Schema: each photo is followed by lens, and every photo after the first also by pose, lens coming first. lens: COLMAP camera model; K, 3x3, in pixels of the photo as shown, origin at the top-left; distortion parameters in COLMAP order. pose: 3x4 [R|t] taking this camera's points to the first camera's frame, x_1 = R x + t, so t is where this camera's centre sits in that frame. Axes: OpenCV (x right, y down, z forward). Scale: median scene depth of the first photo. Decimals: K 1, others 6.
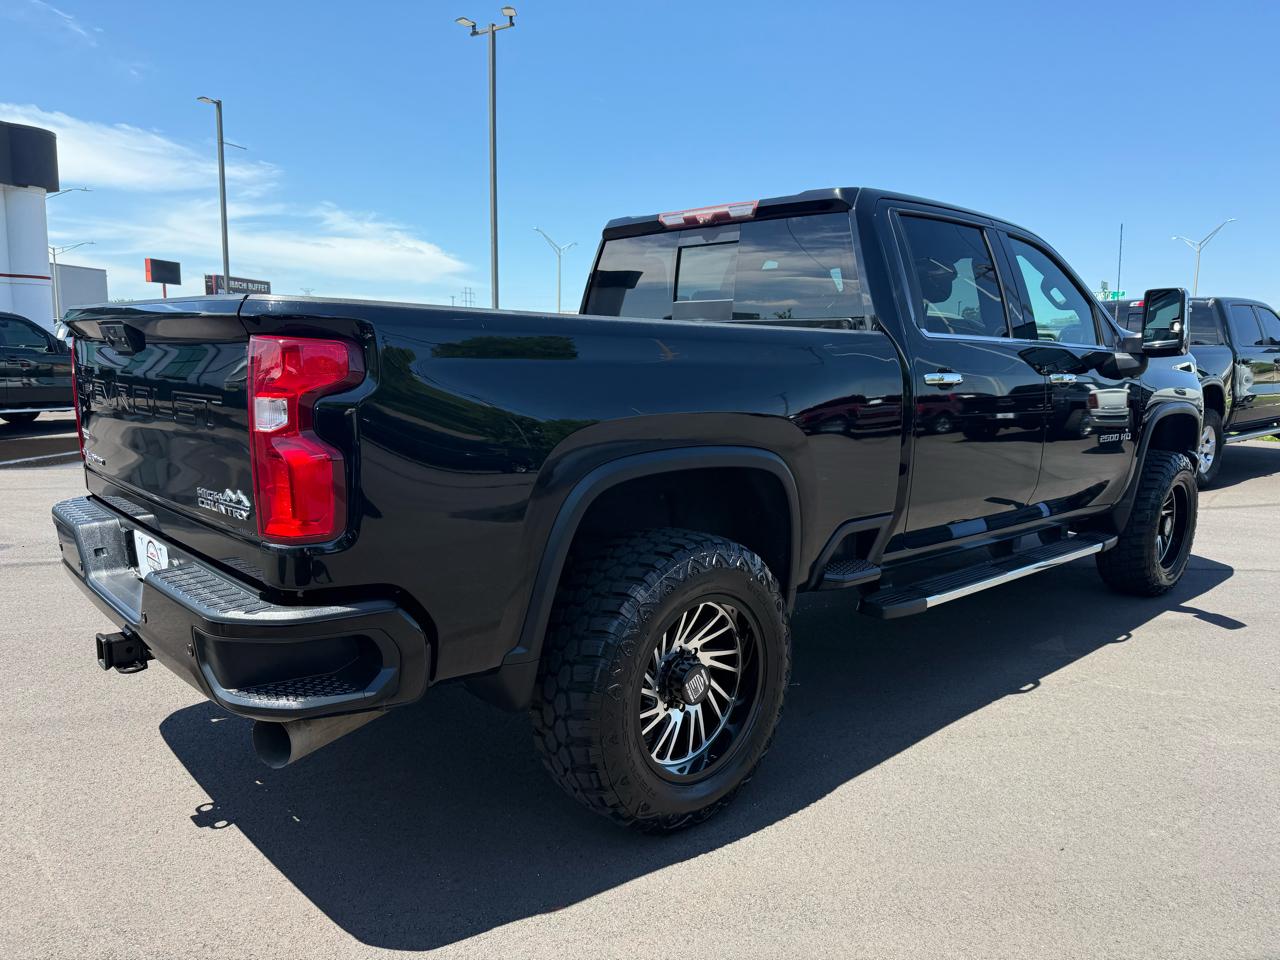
lens RADIAL K [[931.2, 0, 644.6], [0, 931.2, 478.2], [0, 0, 1]] dist [0.003691, -0.011417]
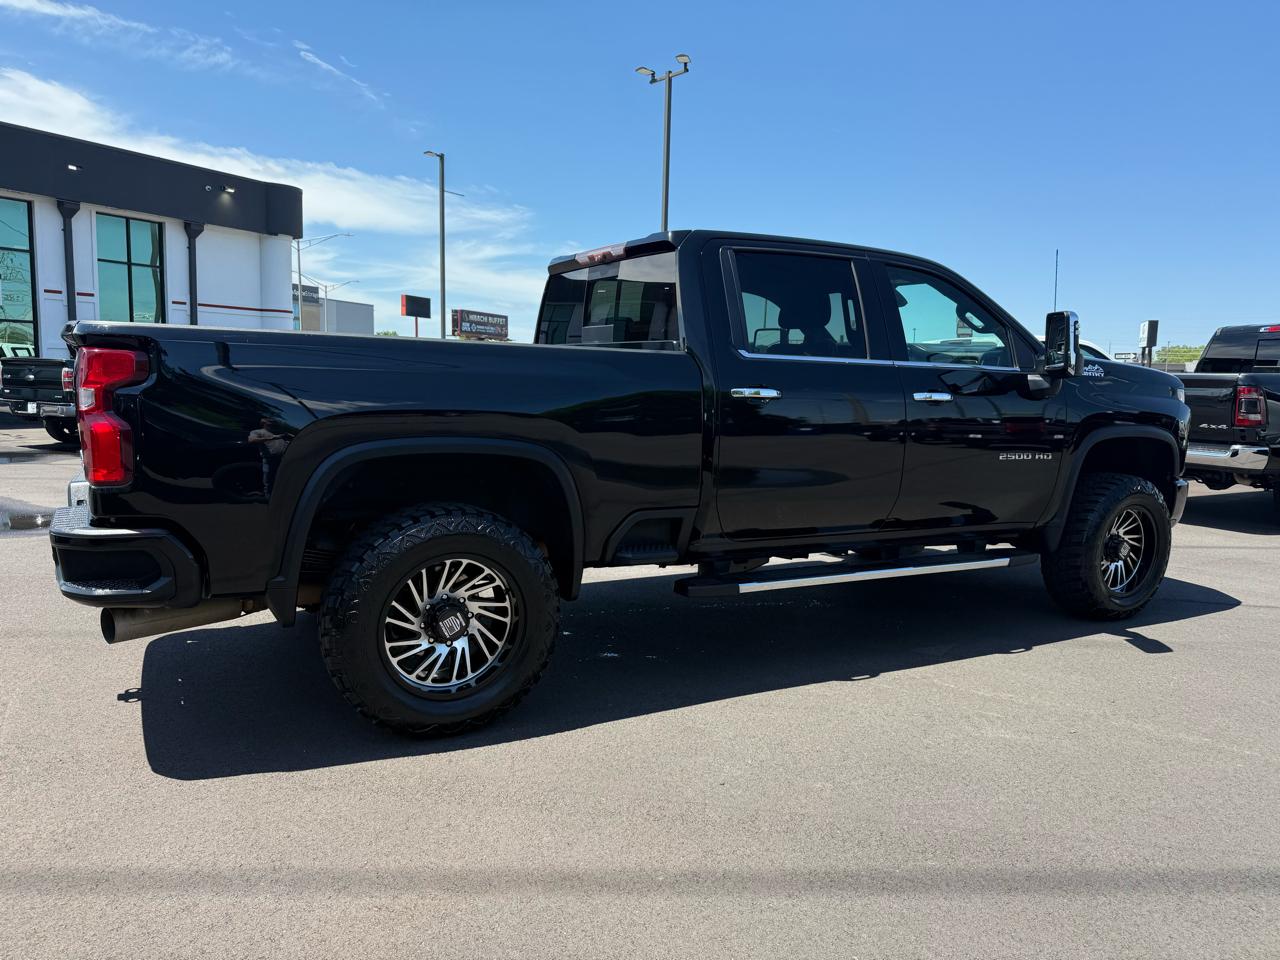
lens RADIAL K [[909.8, 0, 645.6], [0, 909.8, 493.5], [0, 0, 1]] dist [0.085736, -0.144825]
pose [[0.969493, 0.038725, -0.242040, 0.402297], [-0.041963, 0.999085, -0.008236, 0.027083], [0.241500, 0.018141, 0.970231, -0.103931]]
